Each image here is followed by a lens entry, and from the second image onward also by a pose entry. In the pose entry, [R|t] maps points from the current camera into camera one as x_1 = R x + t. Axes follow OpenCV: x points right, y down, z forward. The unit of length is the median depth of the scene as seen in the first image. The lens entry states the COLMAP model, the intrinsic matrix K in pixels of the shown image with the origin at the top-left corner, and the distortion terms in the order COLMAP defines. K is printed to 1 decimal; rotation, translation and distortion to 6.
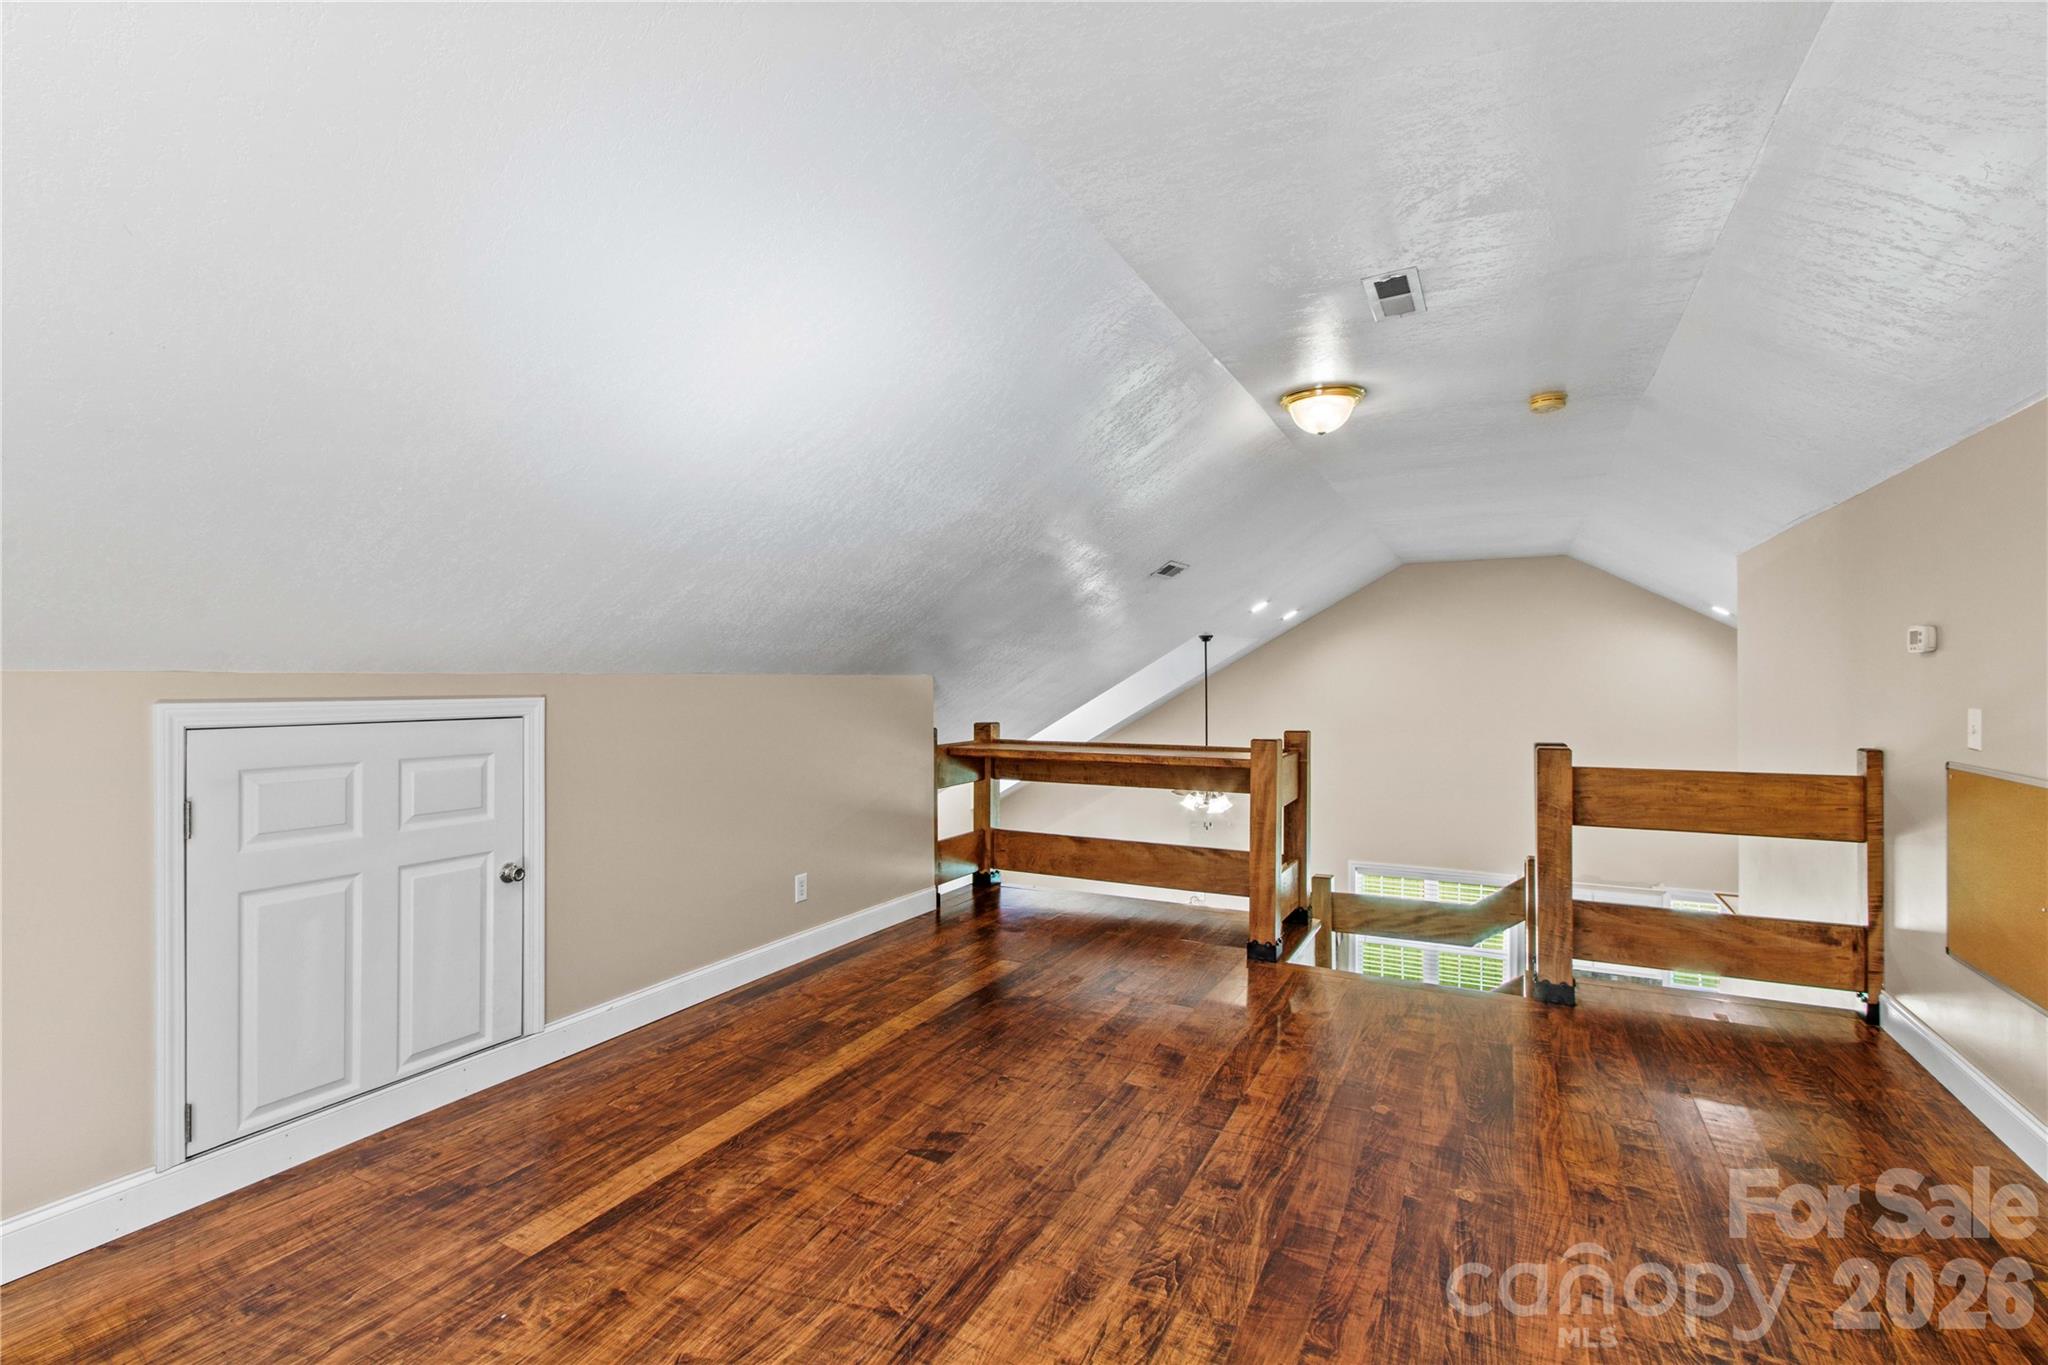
lens RADIAL K [[936.5, 0, 1024.0], [0, 936.5, 682.5], [0, 0, 1]] dist [-0.000307, -0.000065]
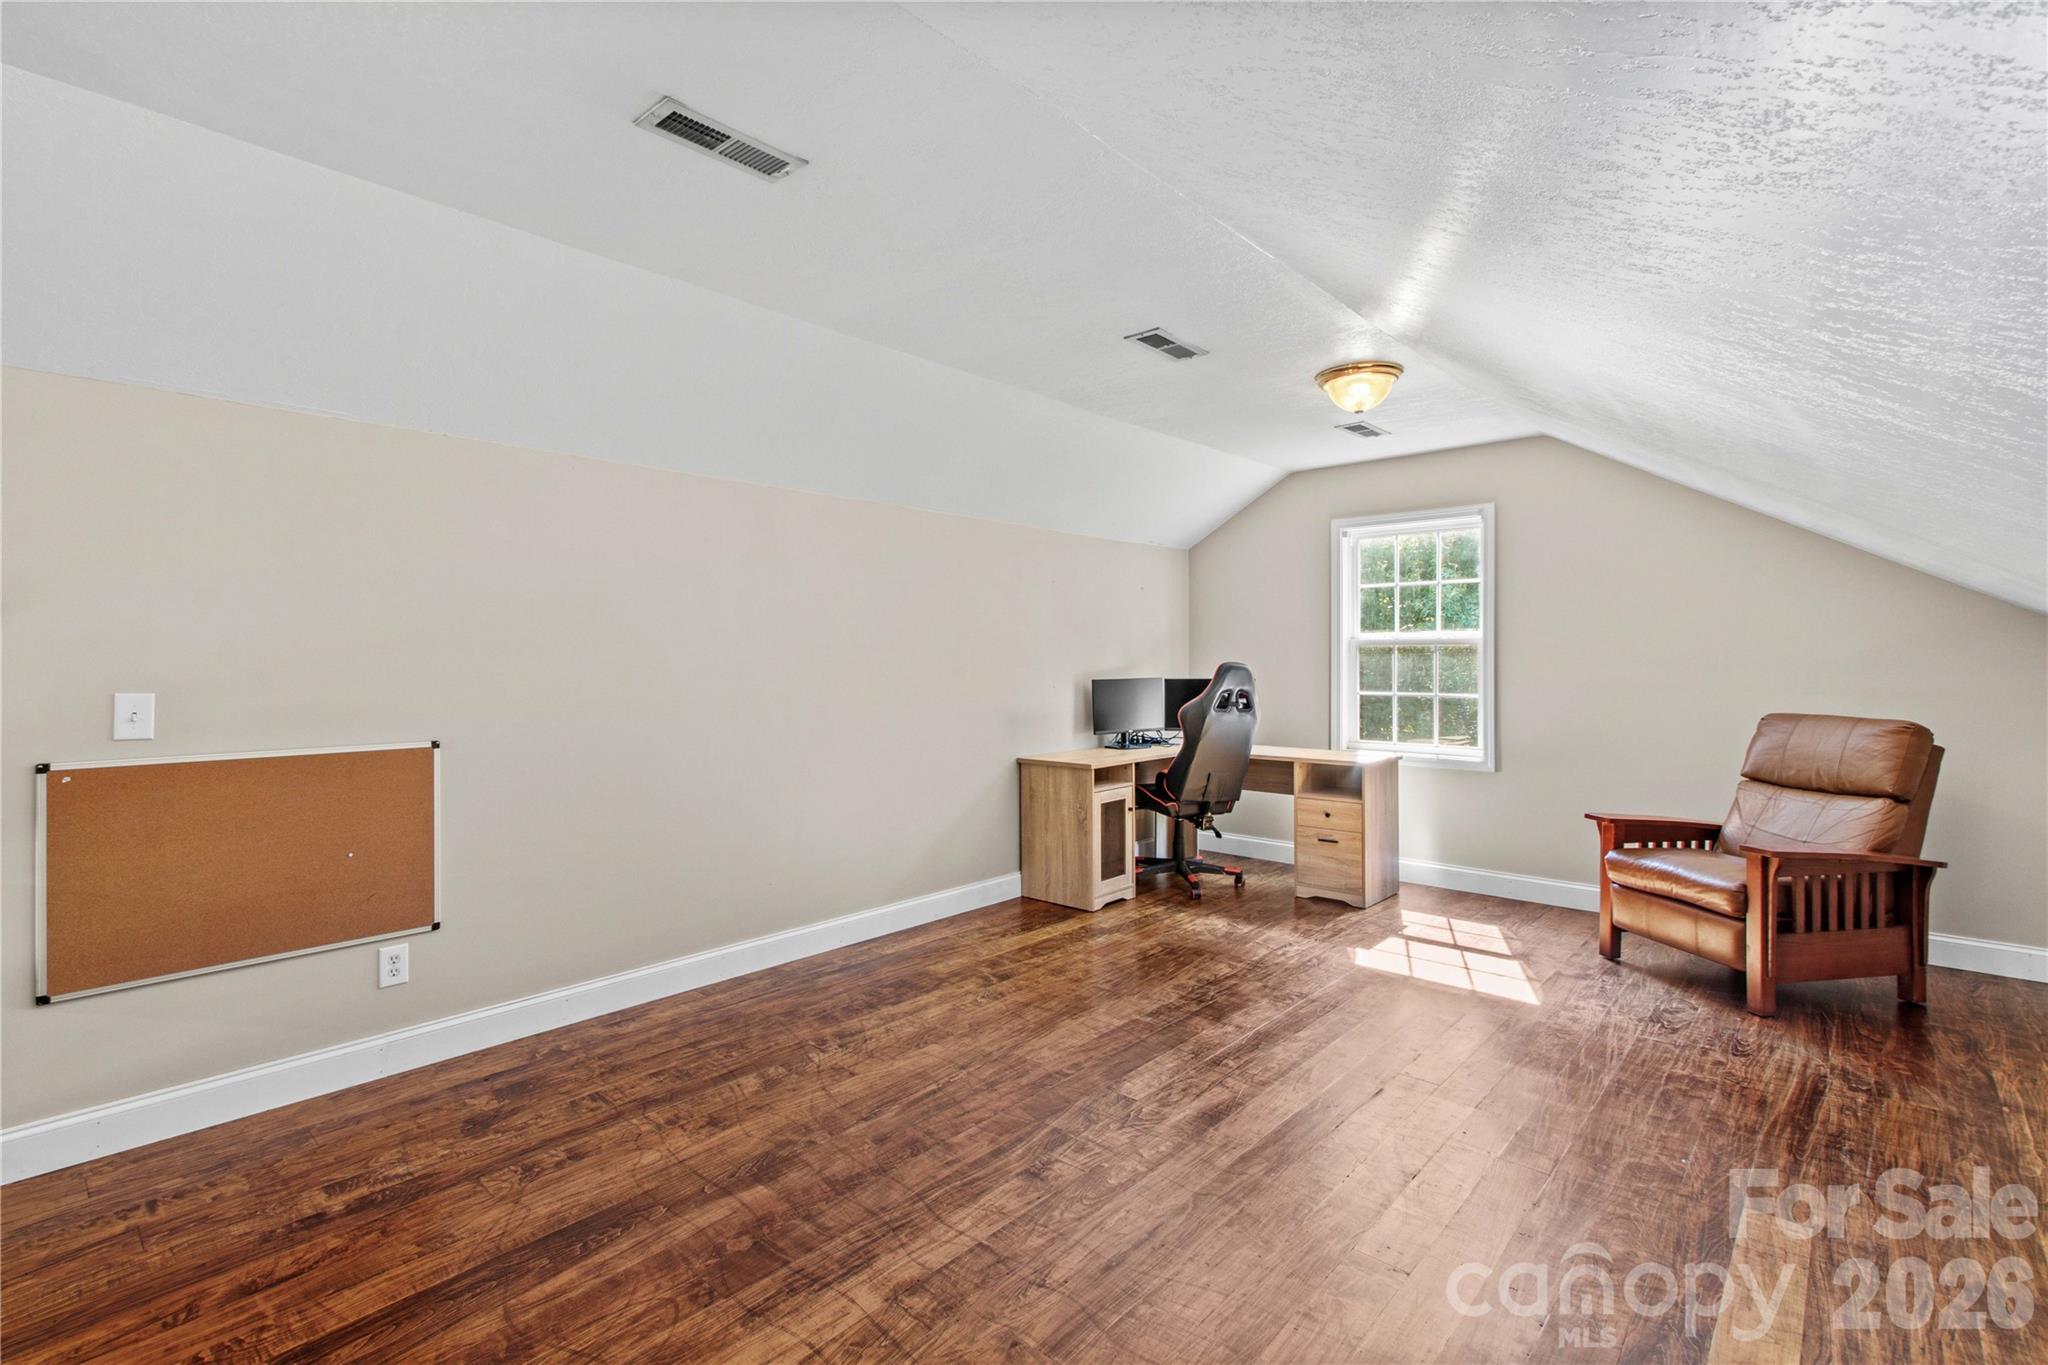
lens RADIAL K [[936.5, 0, 1024.0], [0, 936.5, 682.5], [0, 0, 1]] dist [-0.000307, -0.000065]
pose [[-0.969188, 0.000867, 0.246322, -0.012236], [0.005644, 0.999809, 0.018688, 0.011827], [-0.246259, 0.019502, -0.969008, 1.926574]]
